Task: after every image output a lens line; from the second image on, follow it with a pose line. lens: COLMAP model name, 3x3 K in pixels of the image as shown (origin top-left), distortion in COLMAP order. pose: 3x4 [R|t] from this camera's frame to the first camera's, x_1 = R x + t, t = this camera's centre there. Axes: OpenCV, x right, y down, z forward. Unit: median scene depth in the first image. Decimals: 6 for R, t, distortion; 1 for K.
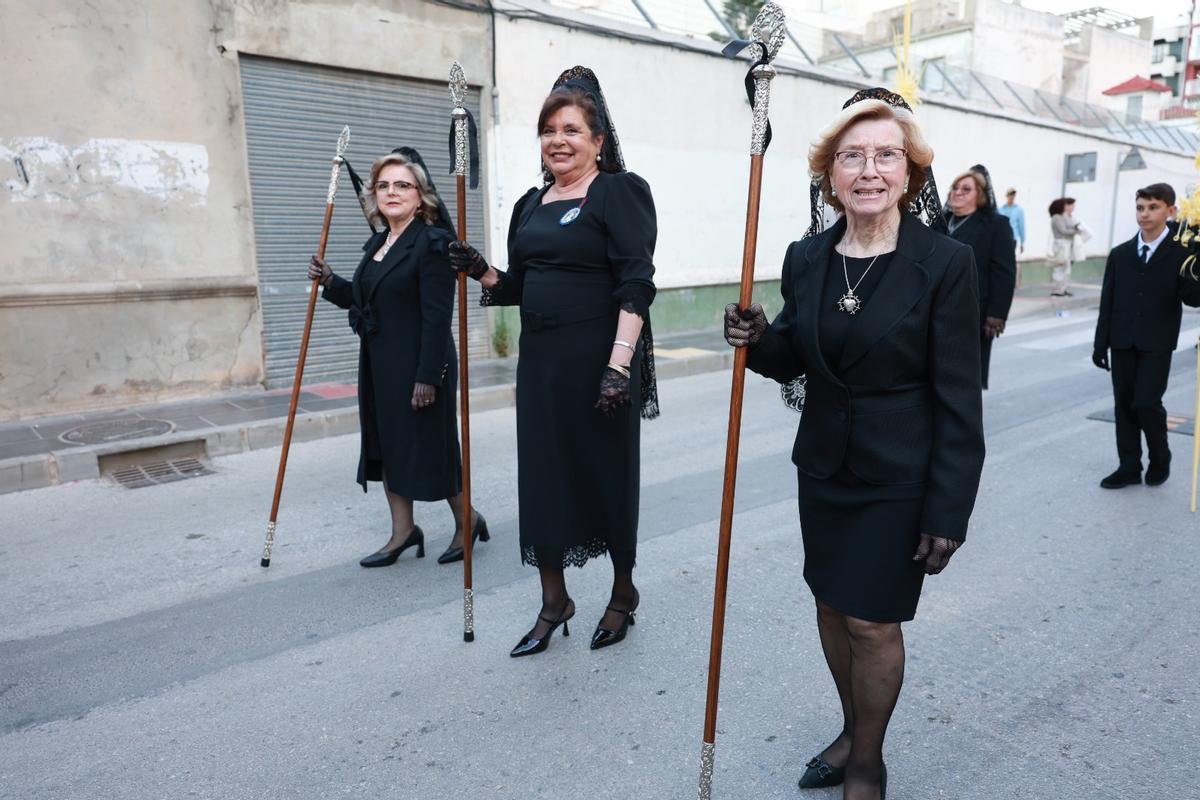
lens RADIAL K [[850.5, 0, 611.8], [0, 850.5, 393.6], [0, 0, 1]] dist [0.008858, -0.003362]
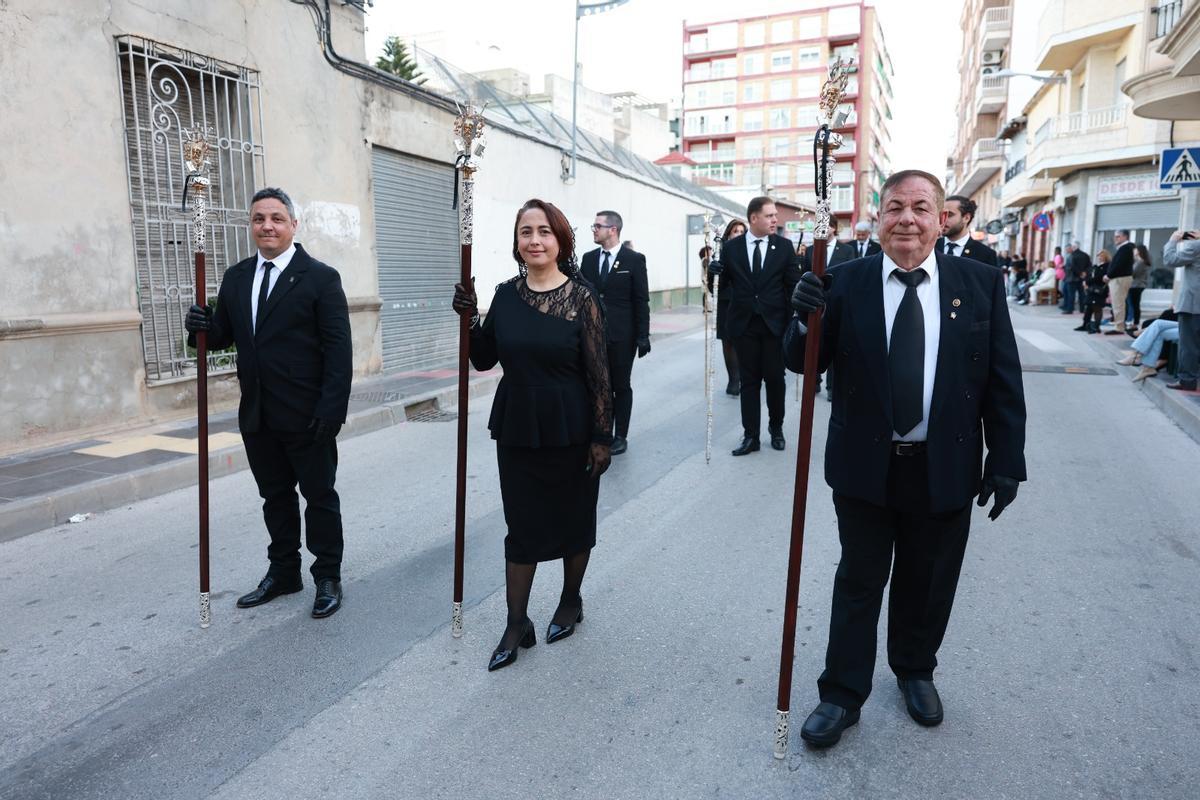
lens RADIAL K [[850.5, 0, 606.4], [0, 850.5, 400.7], [0, 0, 1]] dist [0.008858, -0.003362]
pose [[0.871374, -0.071148, 0.485433, -0.807275], [0.087116, 0.996144, -0.010378, 0.085832], [-0.482822, 0.051332, 0.874212, -0.433837]]
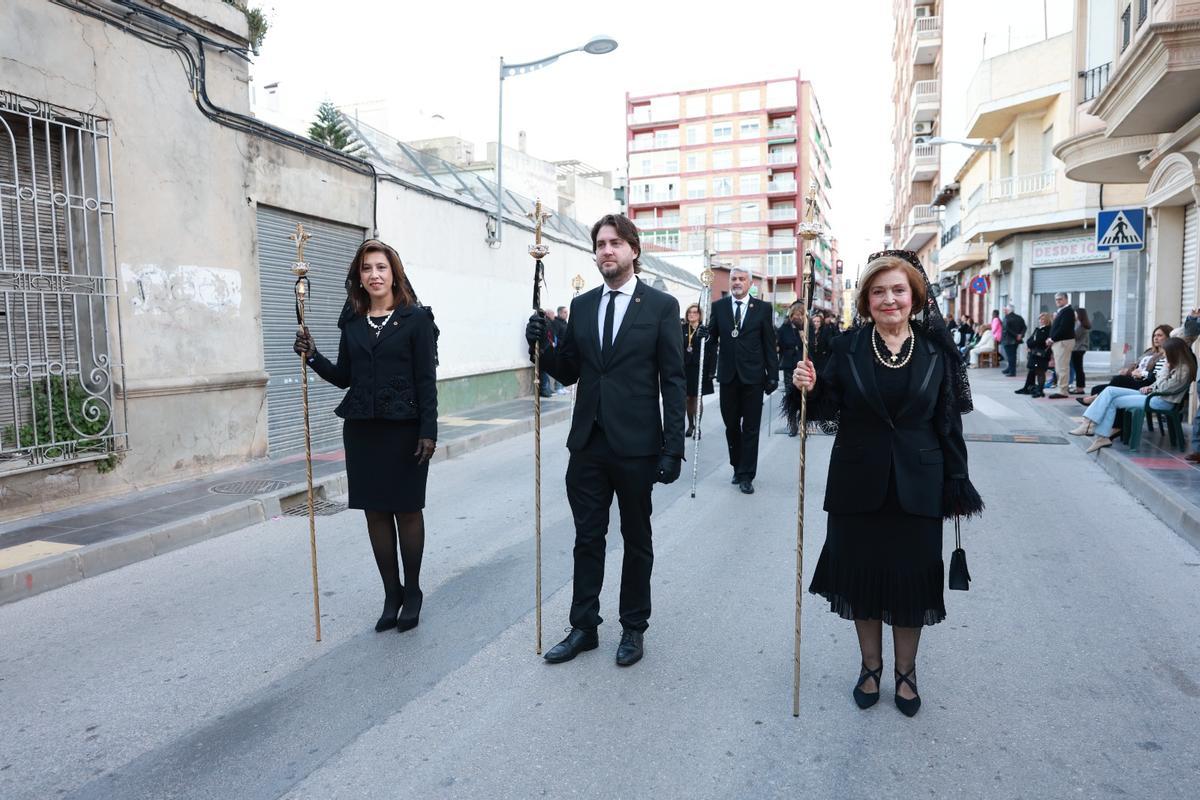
lens RADIAL K [[850.5, 0, 606.6], [0, 850.5, 406.4], [0, 0, 1]] dist [0.008858, -0.003362]
pose [[0.842039, -0.049399, 0.537149, -0.688393], [0.104951, 0.991771, -0.073312, 0.062950], [-0.529108, 0.118106, 0.840295, -0.343458]]
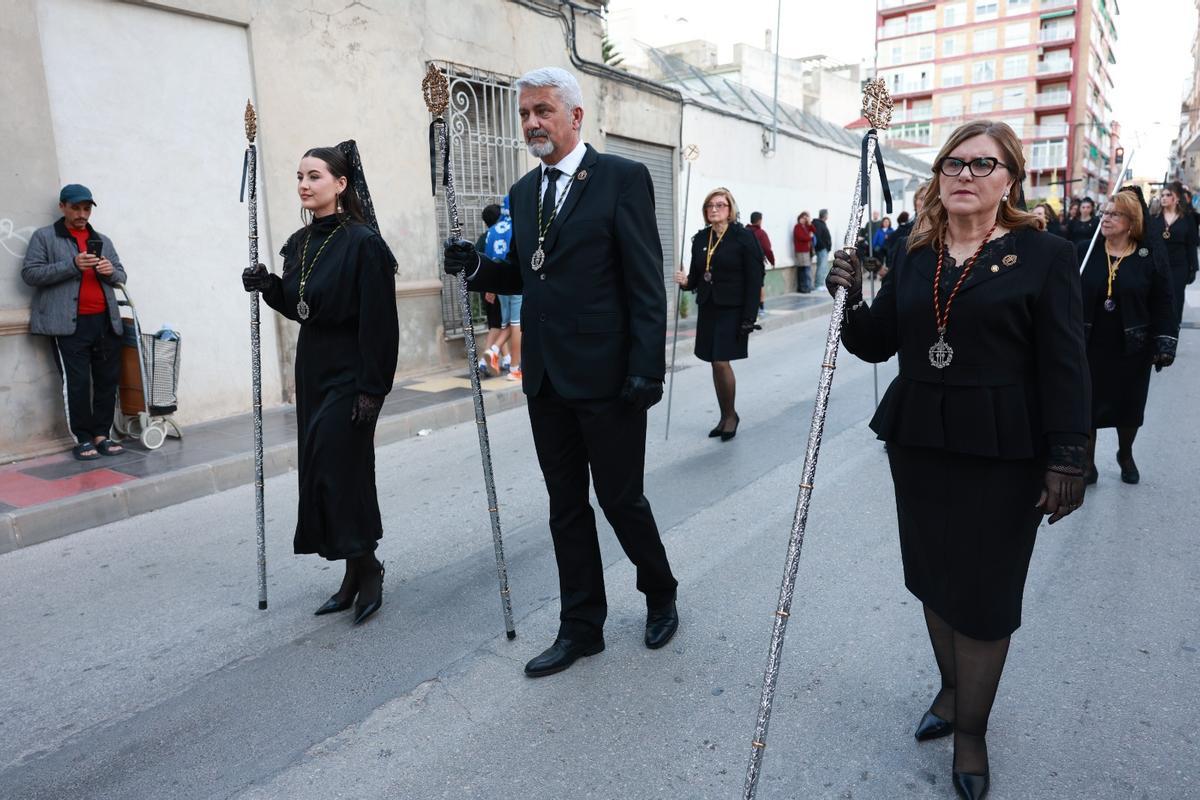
lens RADIAL K [[850.5, 0, 610.4], [0, 850.5, 401.0], [0, 0, 1]] dist [0.008858, -0.003362]
pose [[0.952192, -0.075192, 0.296102, -0.941637], [0.076890, 0.997022, 0.005923, 0.114257], [-0.295665, 0.017127, 0.955138, -0.578730]]
